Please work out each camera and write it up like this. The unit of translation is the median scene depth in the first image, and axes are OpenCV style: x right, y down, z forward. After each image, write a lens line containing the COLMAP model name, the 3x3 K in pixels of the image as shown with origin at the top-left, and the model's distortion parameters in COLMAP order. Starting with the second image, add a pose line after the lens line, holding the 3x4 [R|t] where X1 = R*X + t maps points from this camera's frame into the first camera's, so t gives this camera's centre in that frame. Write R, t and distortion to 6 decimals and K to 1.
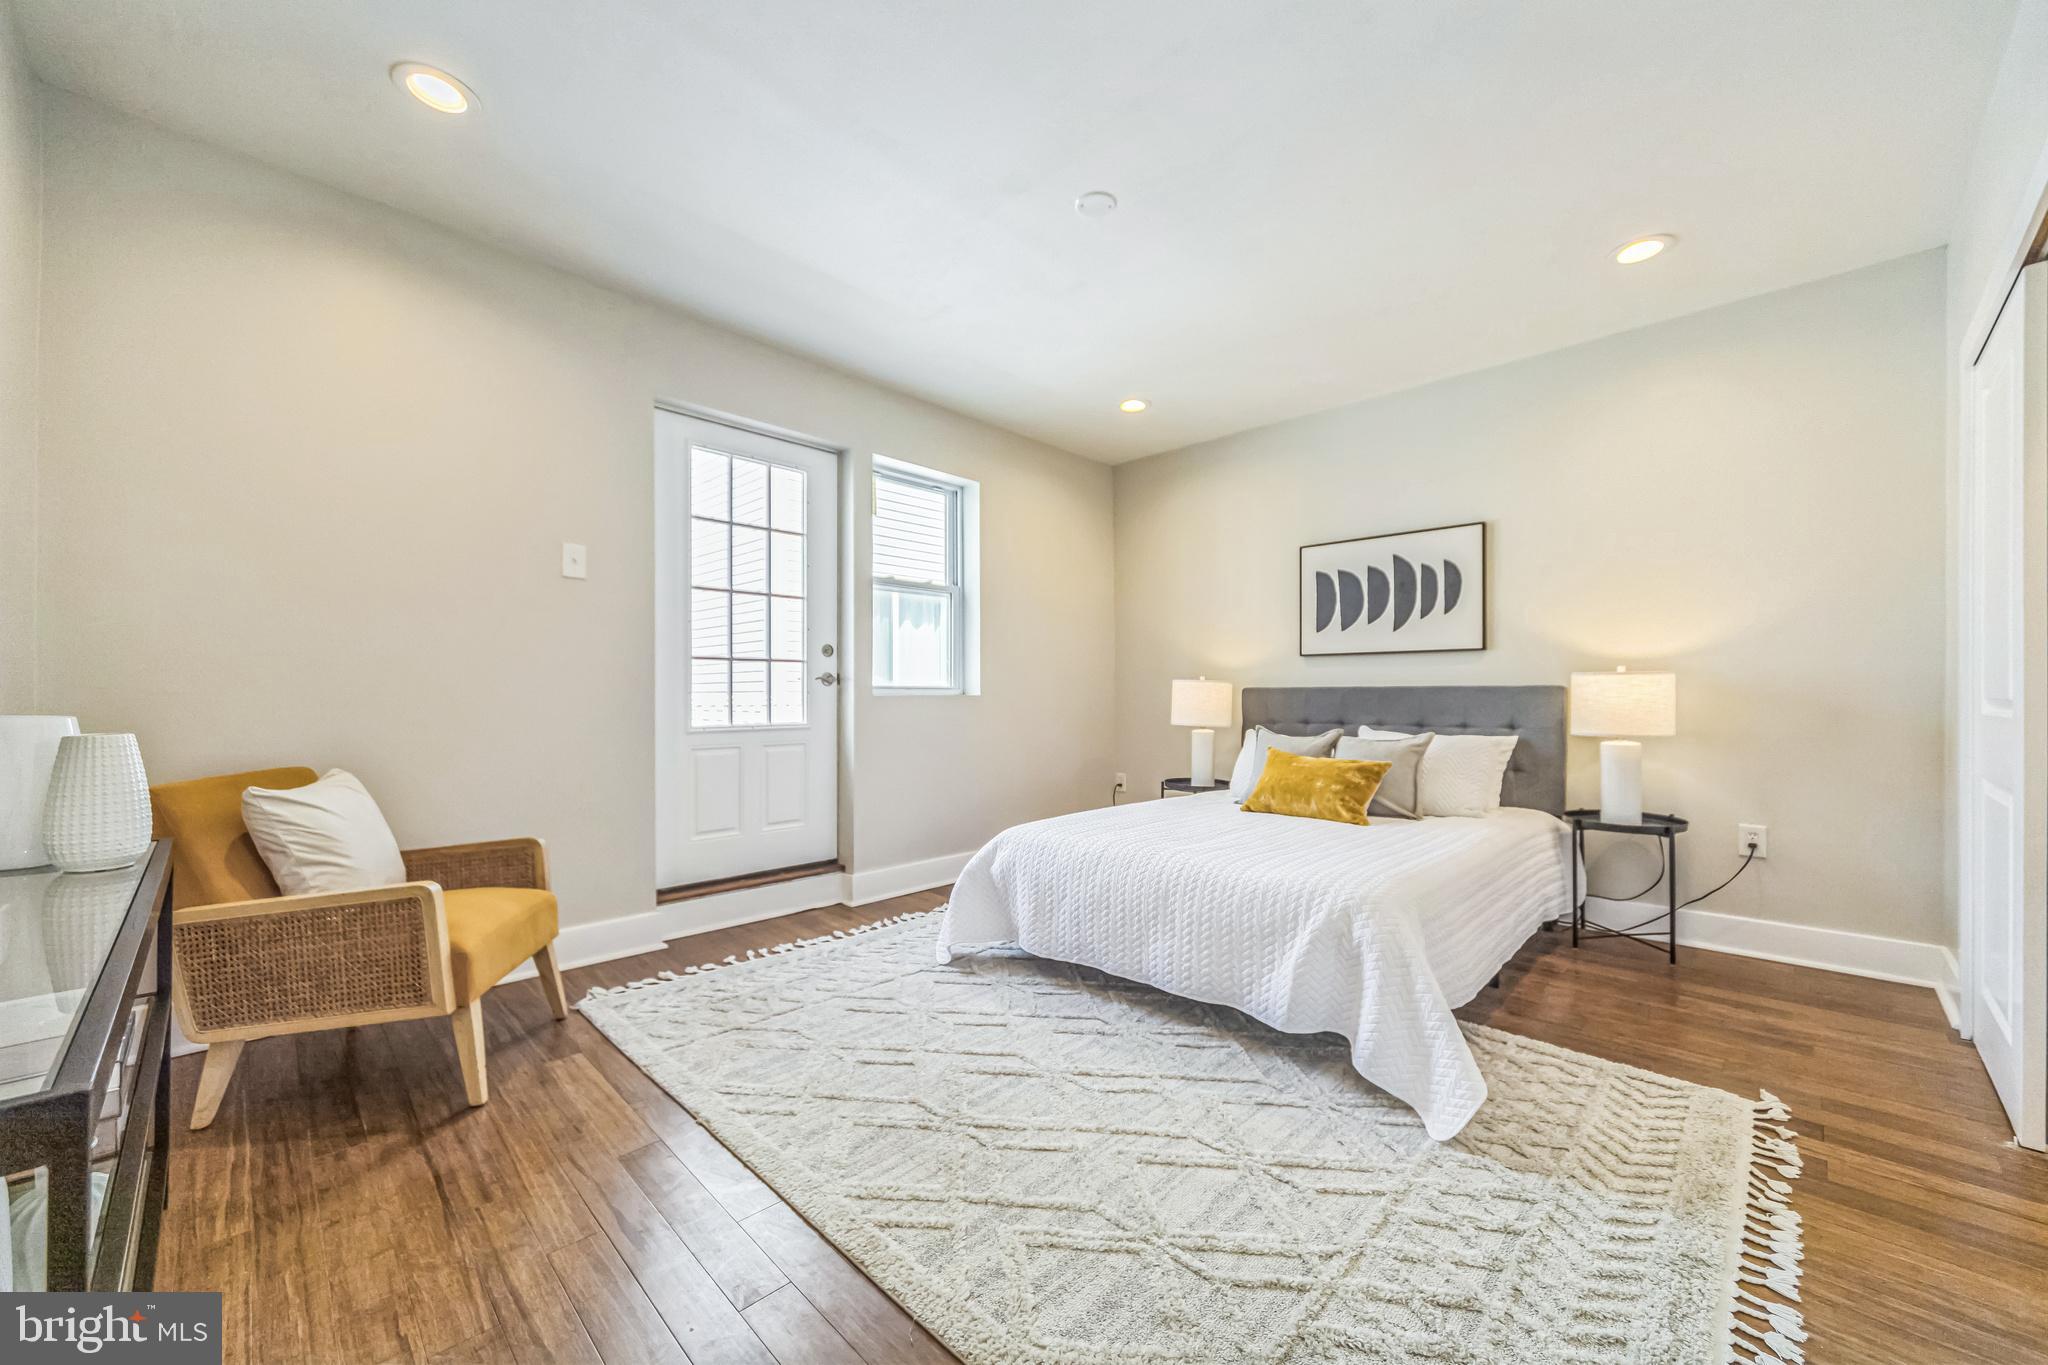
lens RADIAL K [[834.8, 0, 1069.3], [0, 834.8, 693.5], [0, 0, 1]] dist [-0.002312, -0.000840]
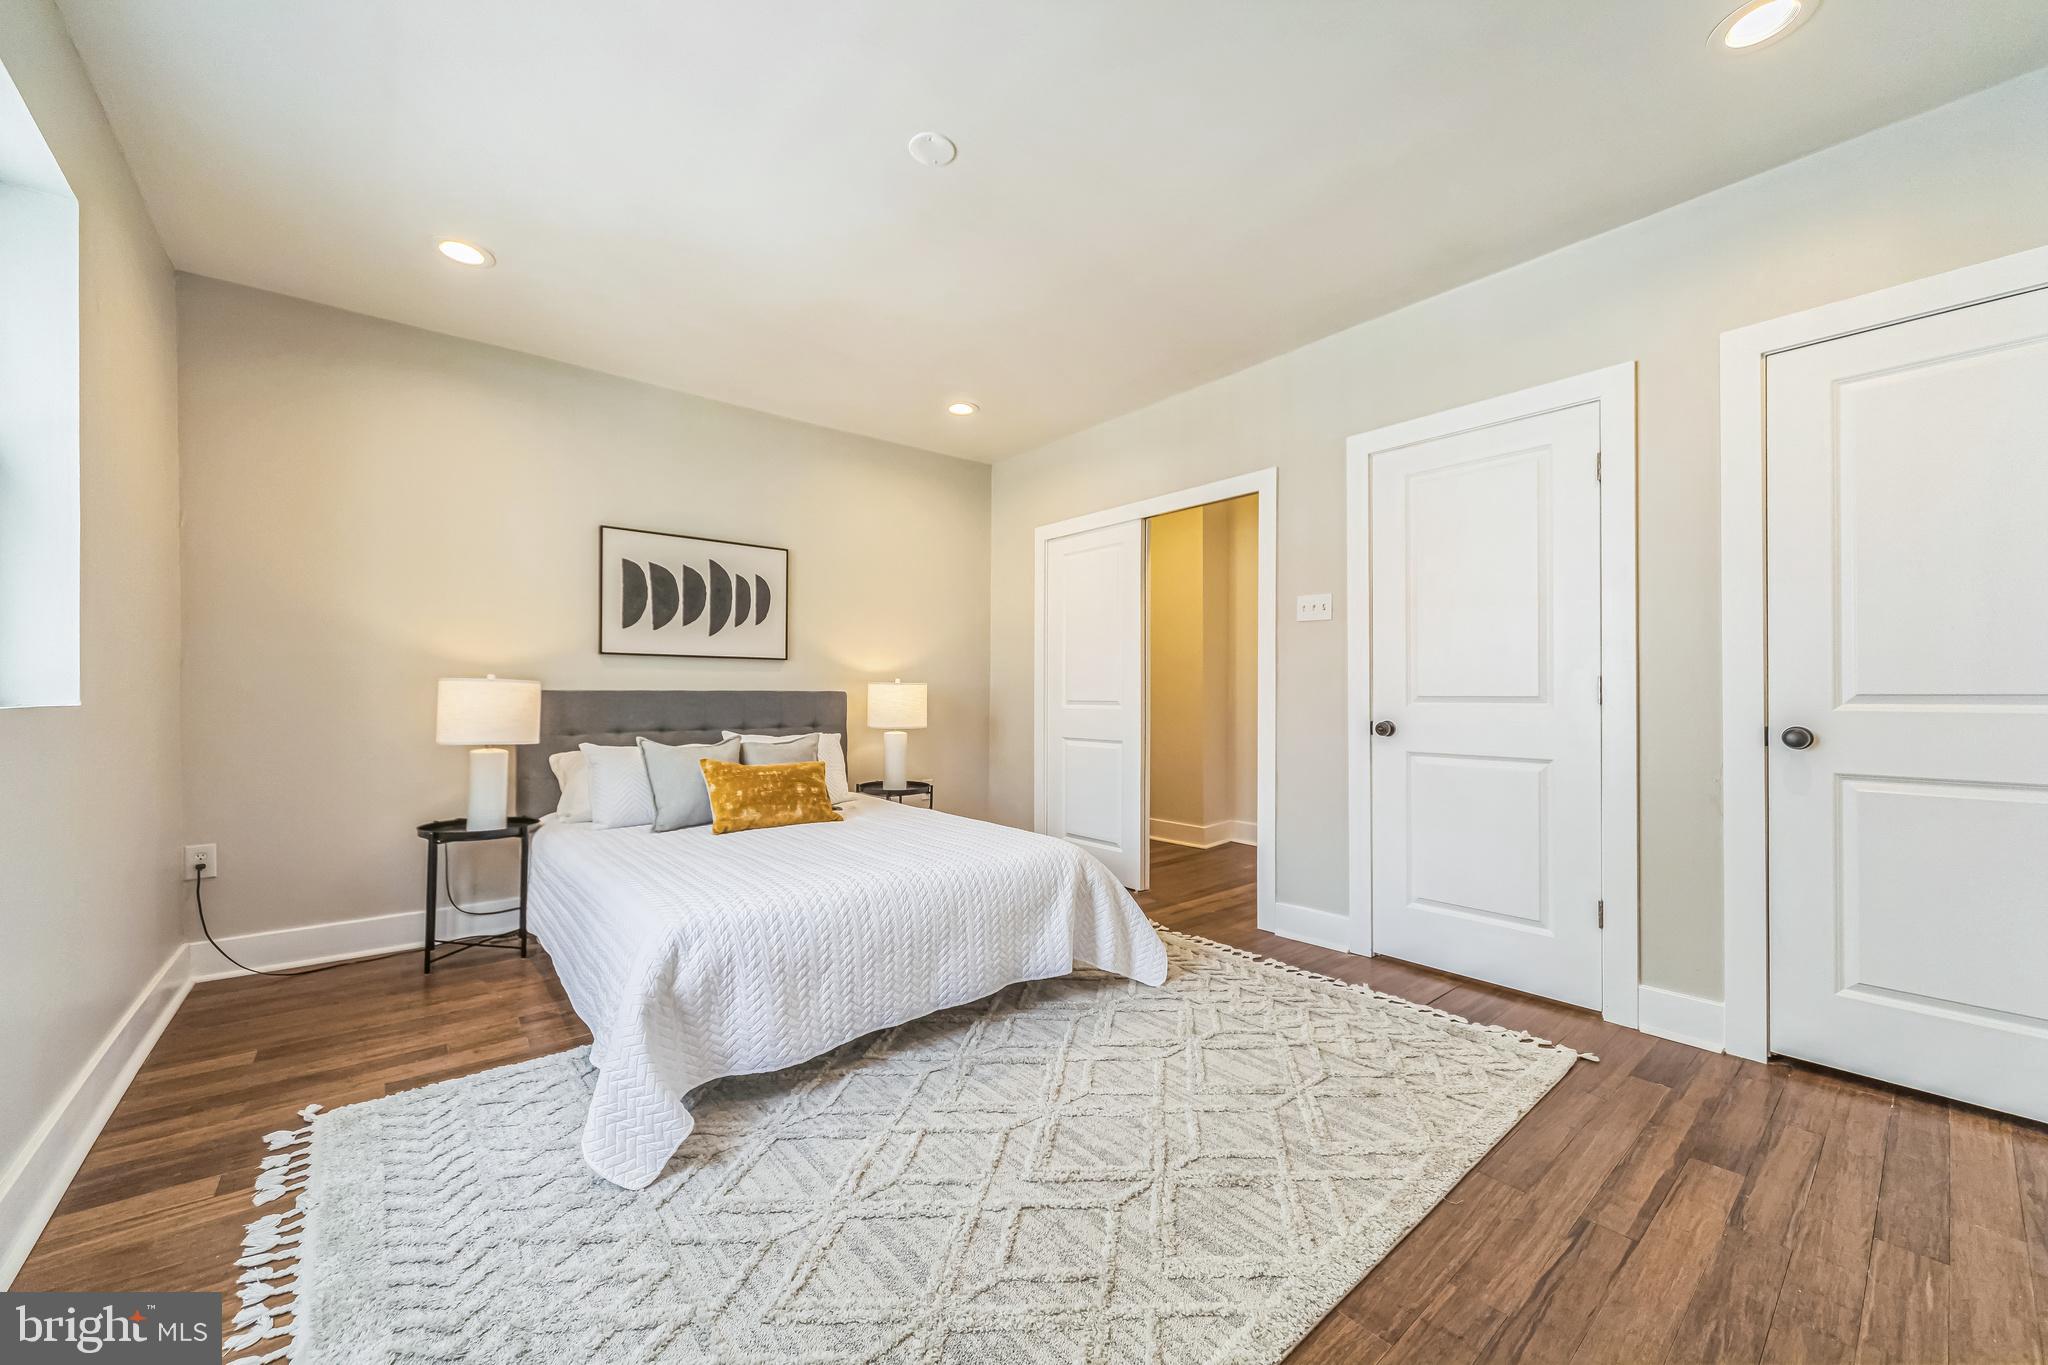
lens RADIAL K [[774.3, 0, 1023.7], [0, 774.3, 684.4], [0, 0, 1]] dist [-0.005006, 0.000182]
pose [[0.086030, 0.021307, 0.996065, -0.517164], [0.005602, 0.999745, -0.021870, 0.005714], [-0.996277, 0.007461, 0.085889, 0.565502]]
